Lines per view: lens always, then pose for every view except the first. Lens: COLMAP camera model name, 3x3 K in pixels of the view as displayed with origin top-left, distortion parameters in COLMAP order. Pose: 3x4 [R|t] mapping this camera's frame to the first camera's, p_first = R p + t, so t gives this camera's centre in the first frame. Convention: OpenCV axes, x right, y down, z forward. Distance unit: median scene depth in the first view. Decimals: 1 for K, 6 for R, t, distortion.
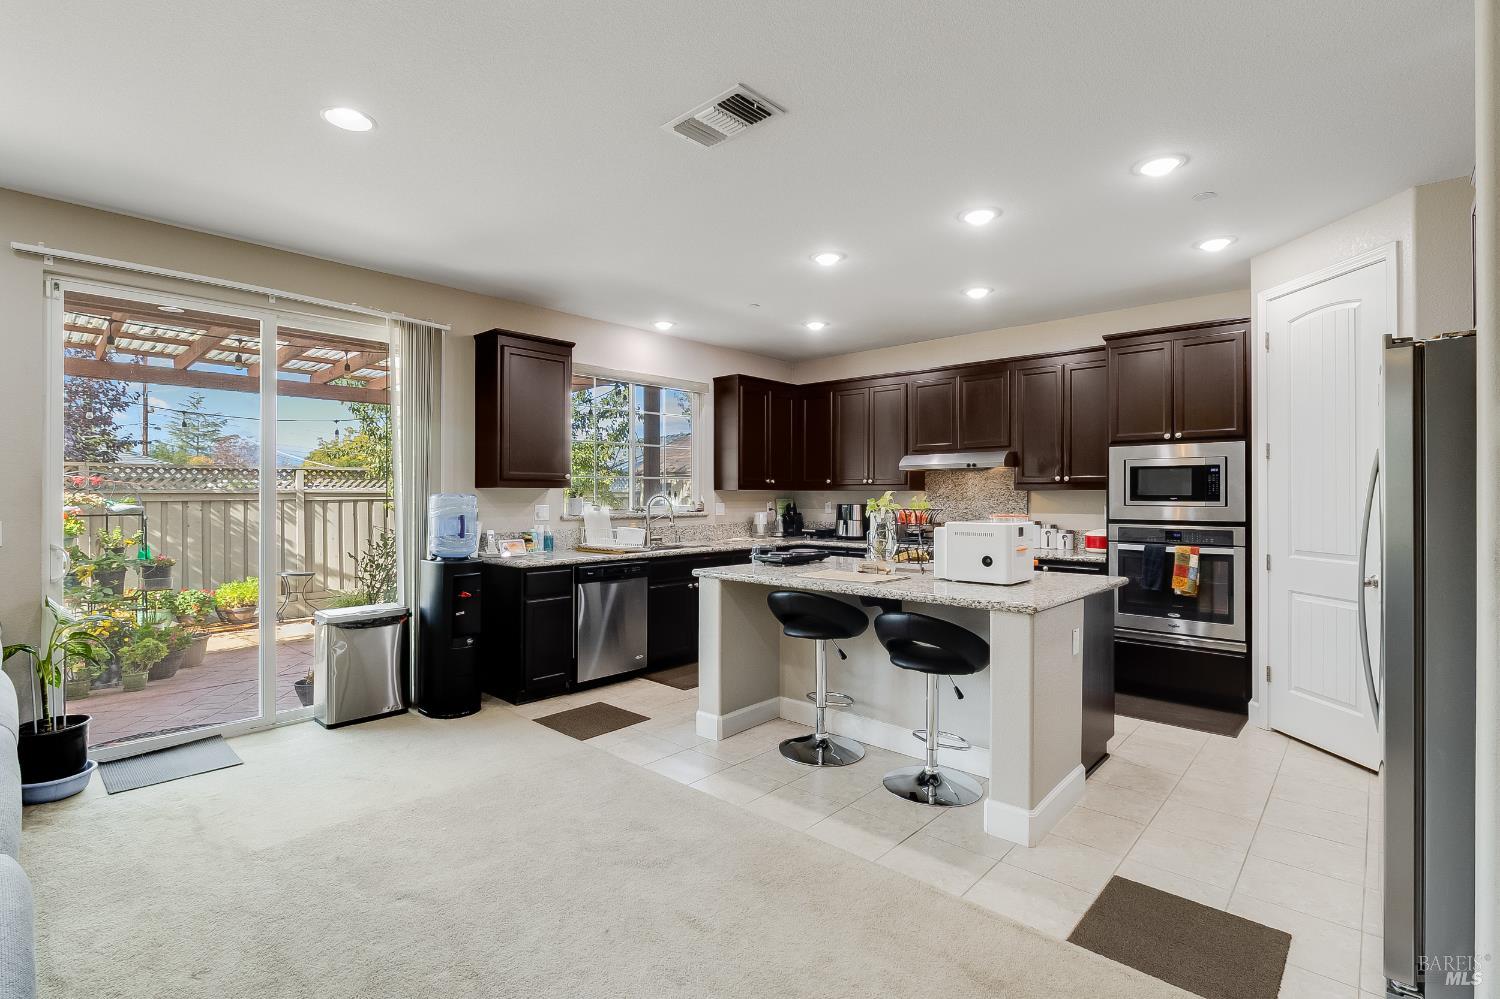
lens RADIAL K [[698.5, 0, 749.6], [0, 698.5, 491.4], [0, 0, 1]] dist [-0.000323, -0.004068]
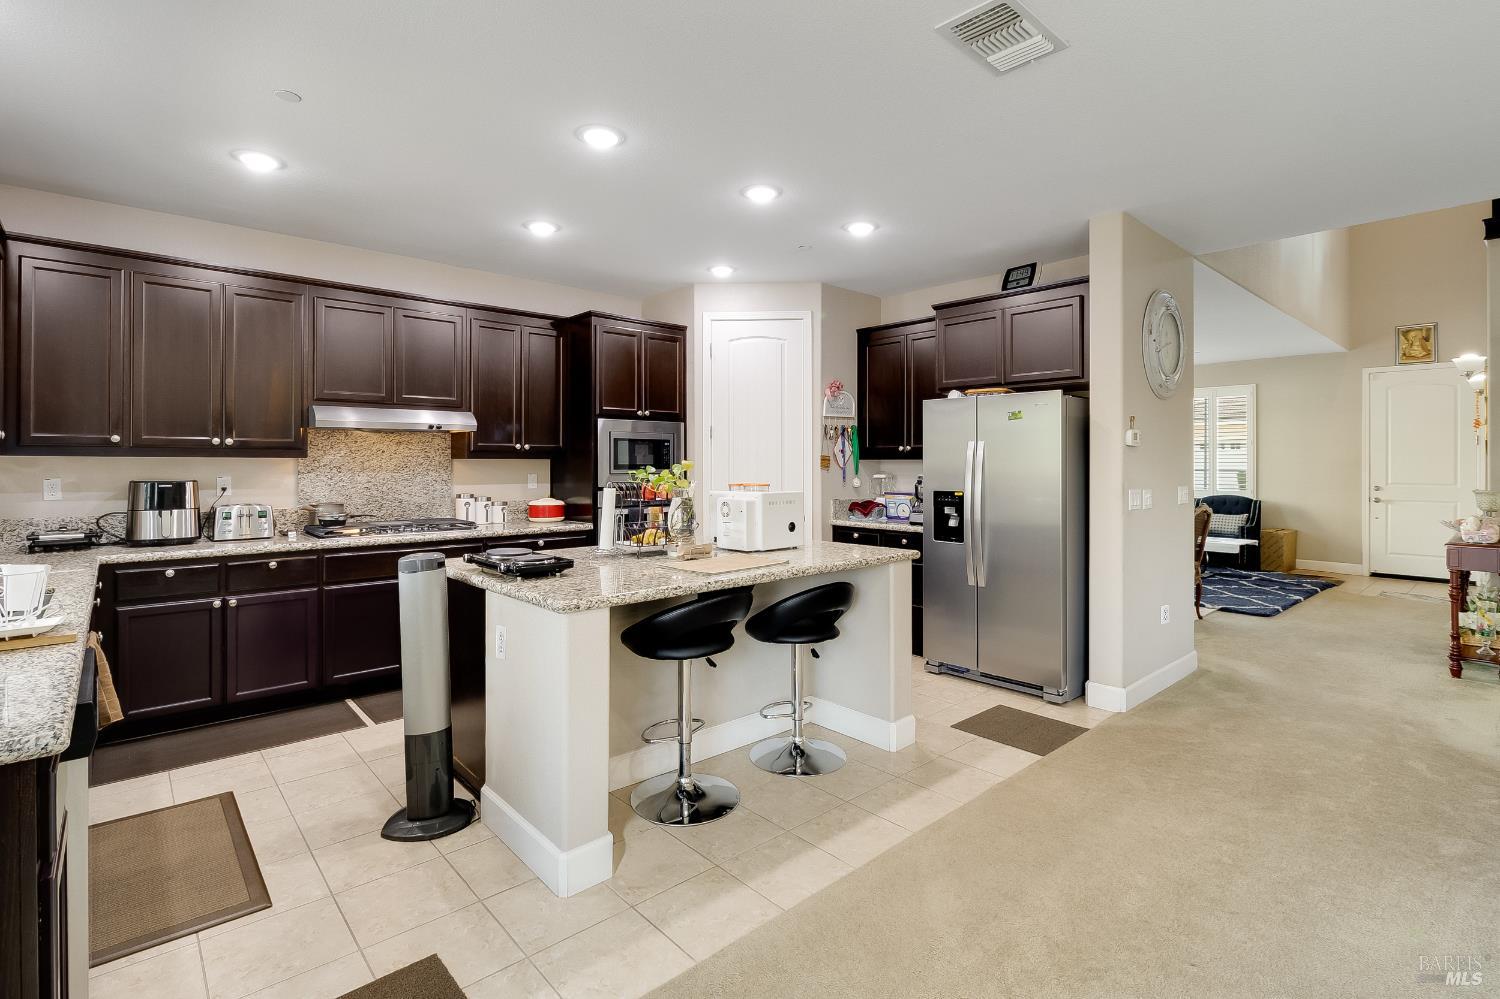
lens RADIAL K [[698.5, 0, 741.5], [0, 698.5, 466.0], [0, 0, 1]] dist [-0.000323, -0.004068]
pose [[0.109531, -0.003976, 0.993975, -0.532756], [-0.004937, 0.999977, 0.004544, 0.002138], [-0.993971, -0.005405, 0.109509, 0.700437]]
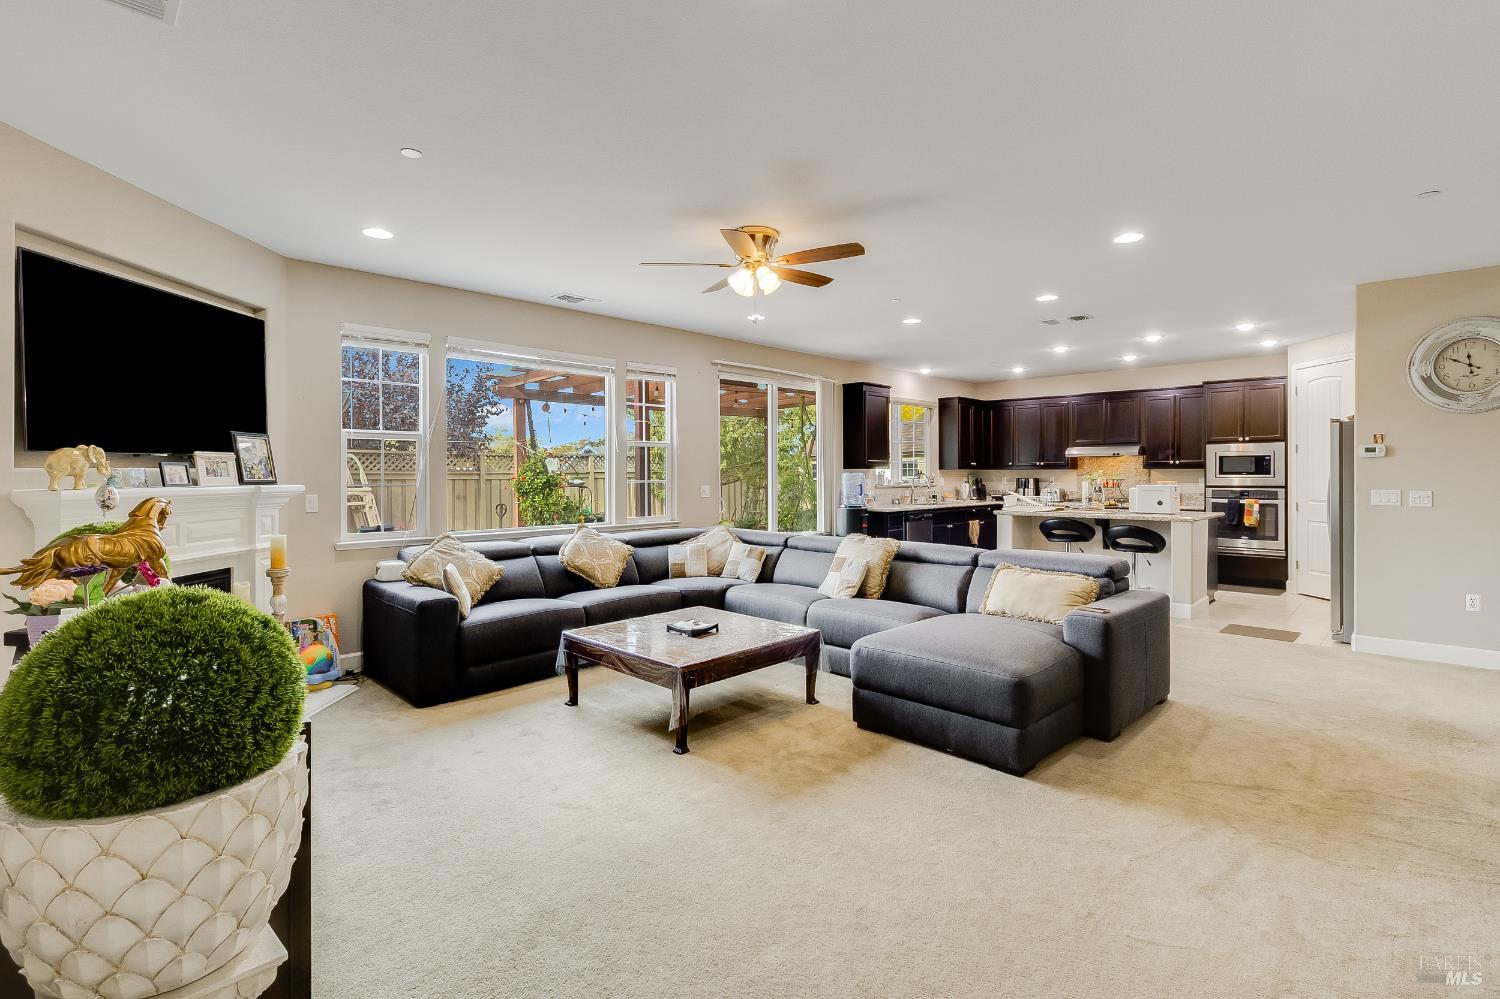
lens RADIAL K [[698.5, 0, 754.3], [0, 698.5, 474.2], [0, 0, 1]] dist [-0.000323, -0.004068]
pose [[0.999363, -0.004440, -0.035408, -0.597729], [0.004656, 0.999971, 0.006036, -0.004920], [0.035380, -0.006197, 0.999355, -0.852951]]
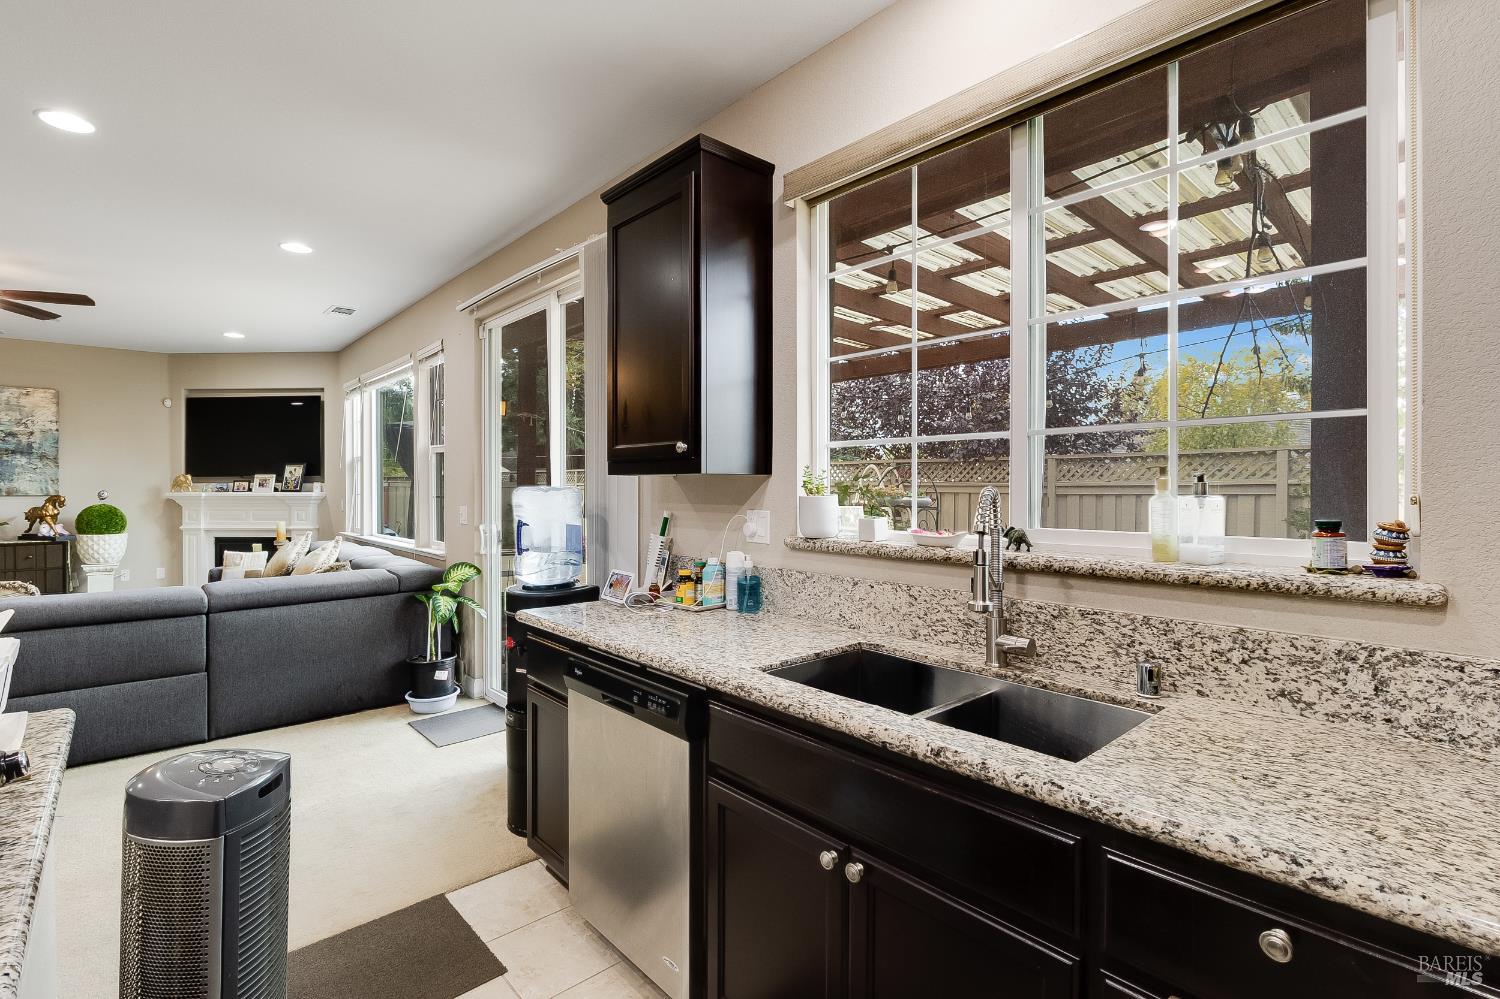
lens RADIAL K [[698.5, 0, 749.8], [0, 698.5, 496.7], [0, 0, 1]] dist [-0.000323, -0.004068]
pose [[-0.099451, 0.013168, -0.994955, 0.198293], [0.003749, 0.999910, 0.012859, 0.004823], [0.995035, -0.002451, -0.099491, 1.197702]]
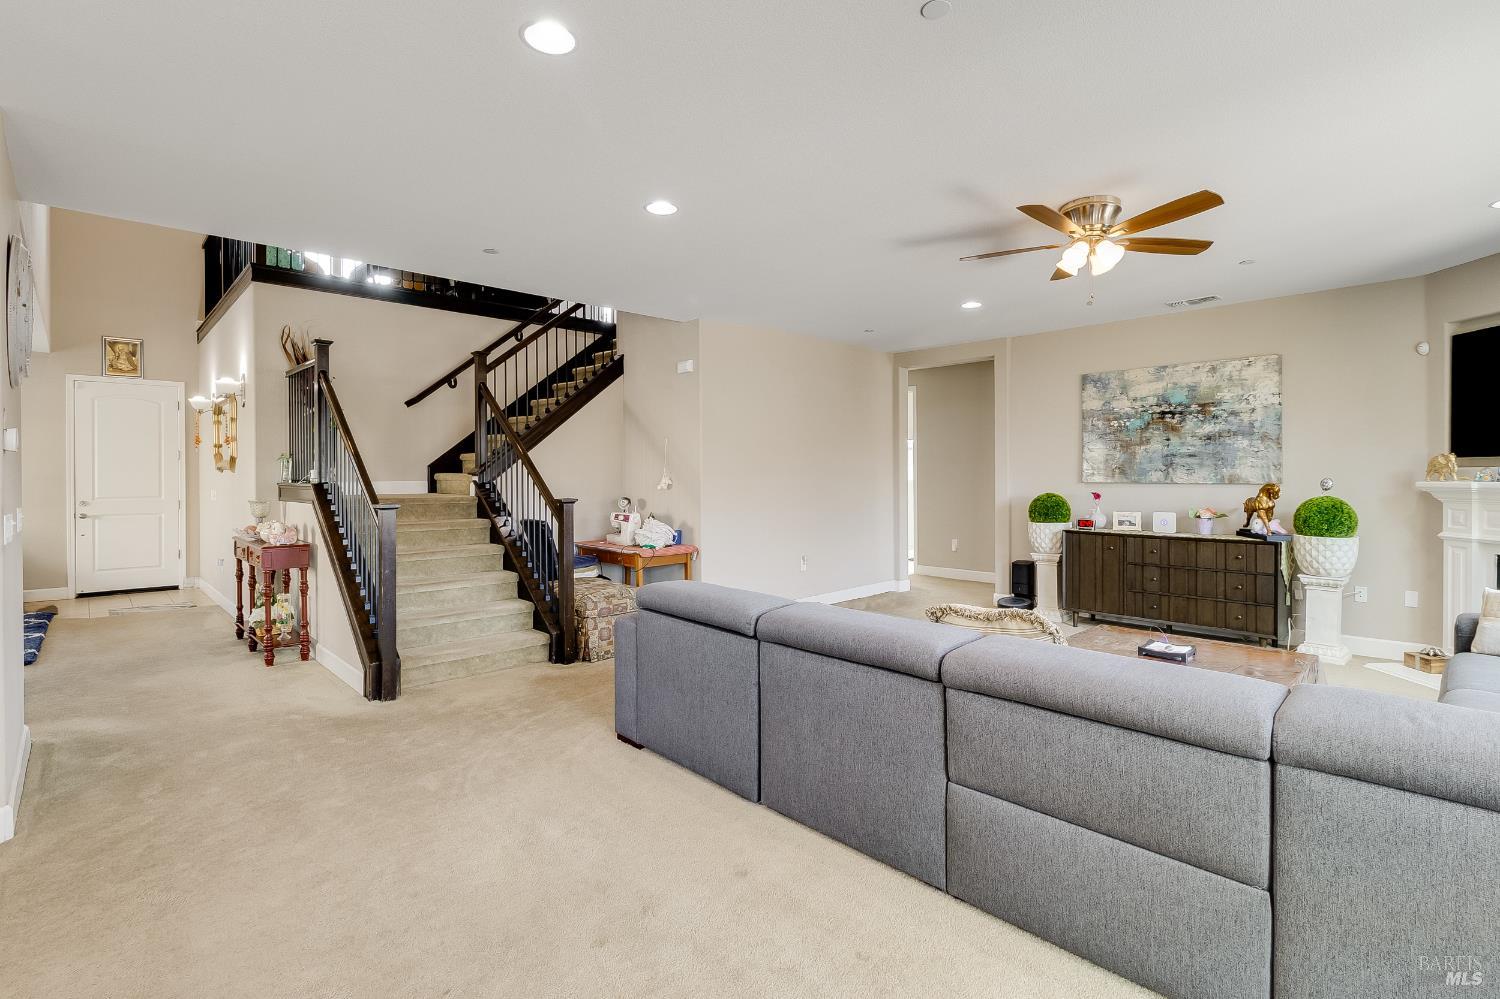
lens RADIAL K [[705.6, 0, 759.4], [0, 705.6, 475.3], [0, 0, 1]] dist [-0.004281, -0.002225]
pose [[-0.997542, 0.002837, 0.070008, -0.315130], [0.002532, 0.999987, -0.004442, 0.003514], [-0.070020, -0.004254, -0.997537, 0.861618]]
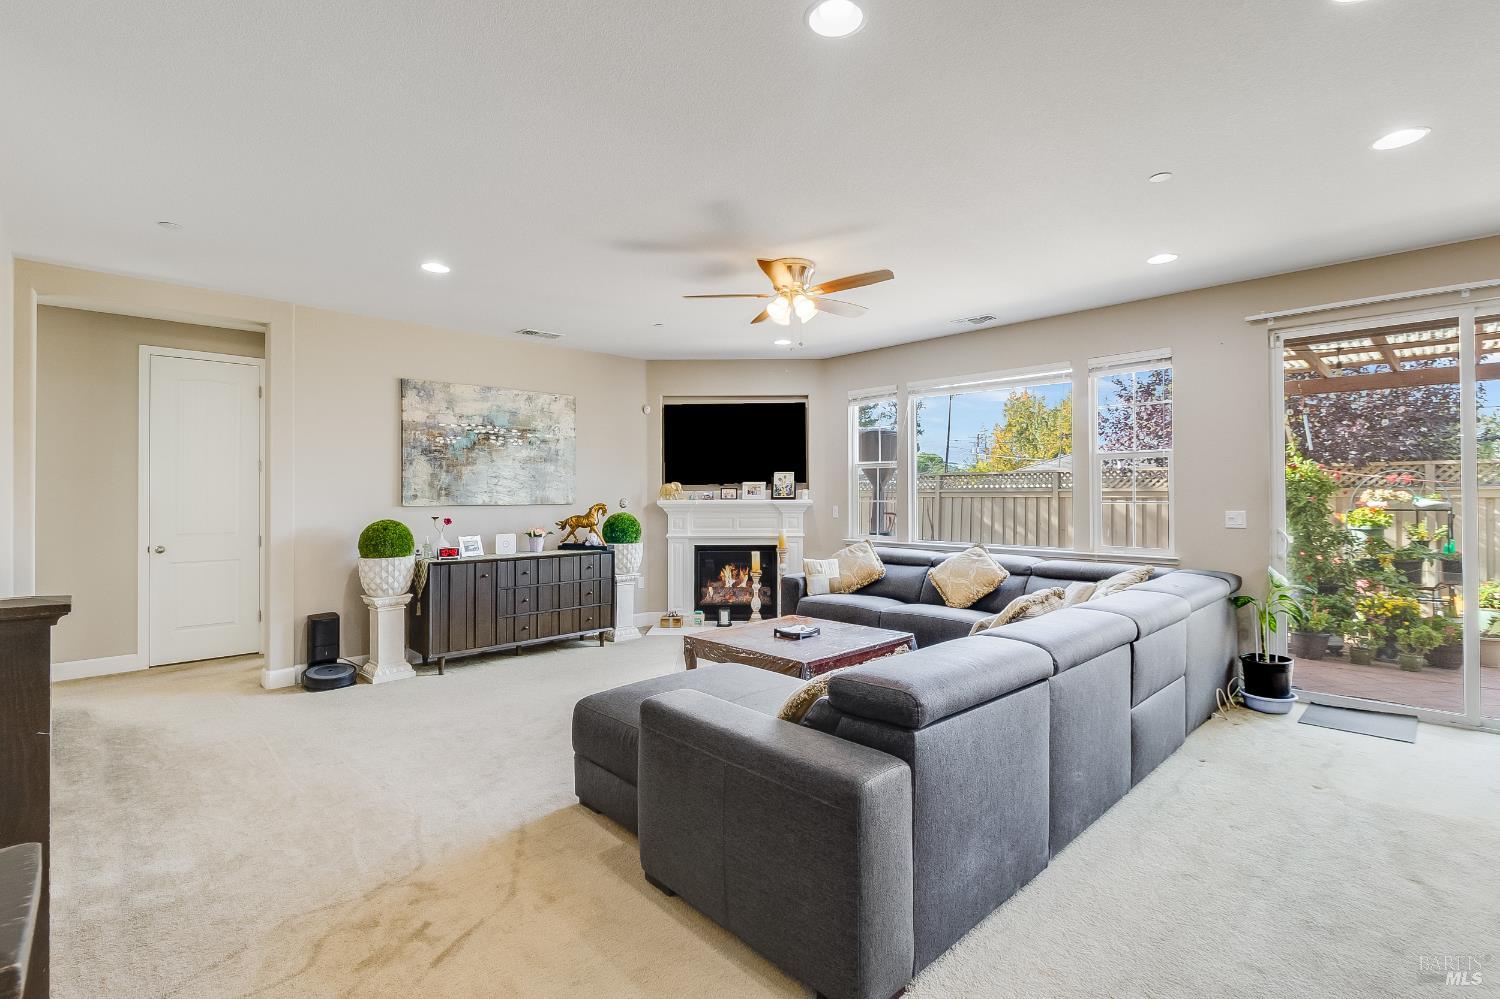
lens RADIAL K [[698.5, 0, 762.4], [0, 698.5, 488.6], [0, 0, 1]] dist [-0.000323, -0.004068]
pose [[-0.049574, -0.007149, -0.998745, 0.300480], [0.009672, 0.999924, -0.007637, -0.001836], [0.998724, -0.010038, -0.049501, 0.045222]]
